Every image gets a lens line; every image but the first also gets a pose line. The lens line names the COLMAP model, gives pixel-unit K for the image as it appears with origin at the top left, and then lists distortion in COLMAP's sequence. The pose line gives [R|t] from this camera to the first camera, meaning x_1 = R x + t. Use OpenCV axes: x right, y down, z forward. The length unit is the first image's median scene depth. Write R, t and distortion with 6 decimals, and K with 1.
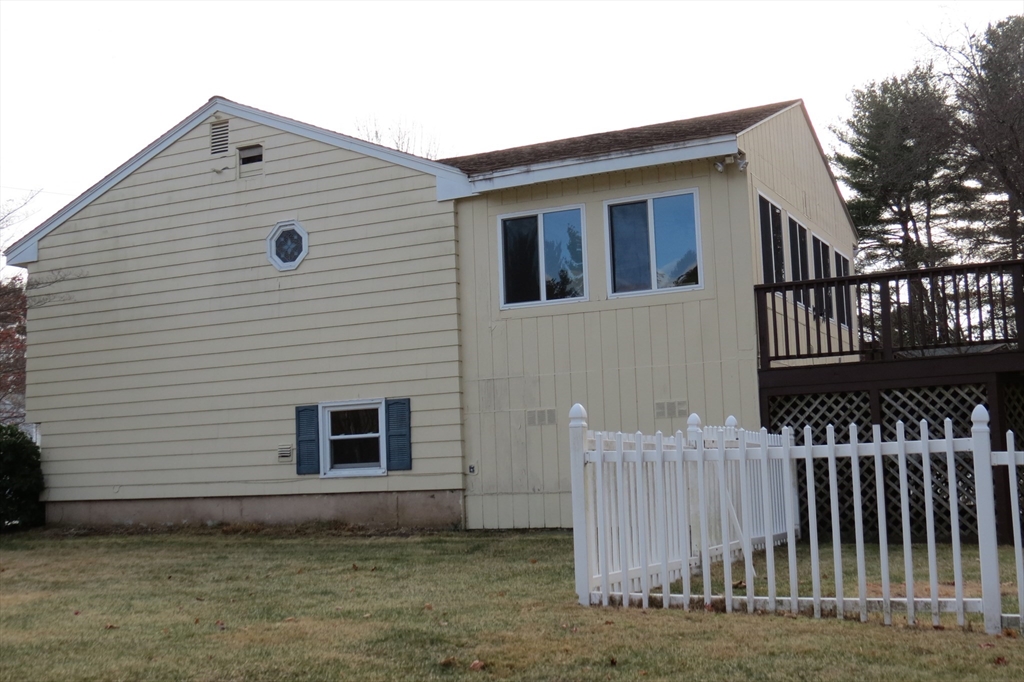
lens RADIAL K [[1228.5, 0, 512.0], [0, 1228.5, 341.0], [0, 0, 1]] dist [-0.011383, 0.011426]
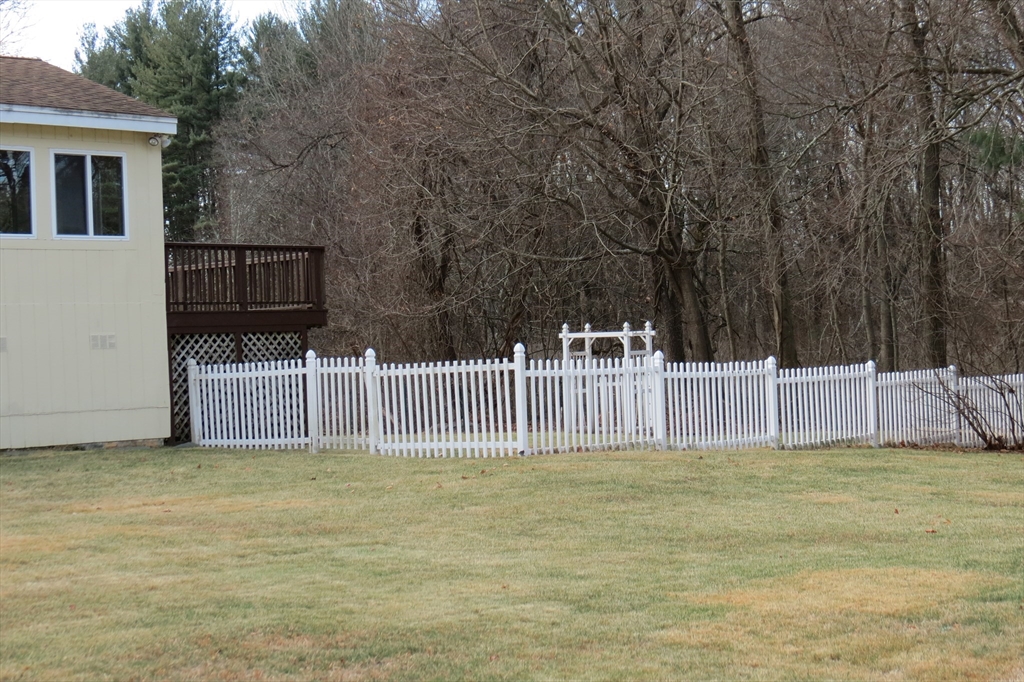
lens RADIAL K [[1892.7, 0, 512.0], [0, 1892.7, 341.0], [0, 0, 1]] dist [-0.085348, 0.152647]
pose [[0.294897, 0.036809, 0.954820, -1.298463], [-0.065887, 0.997663, -0.018111, 0.055256], [-0.953255, -0.057570, 0.296633, 0.096995]]
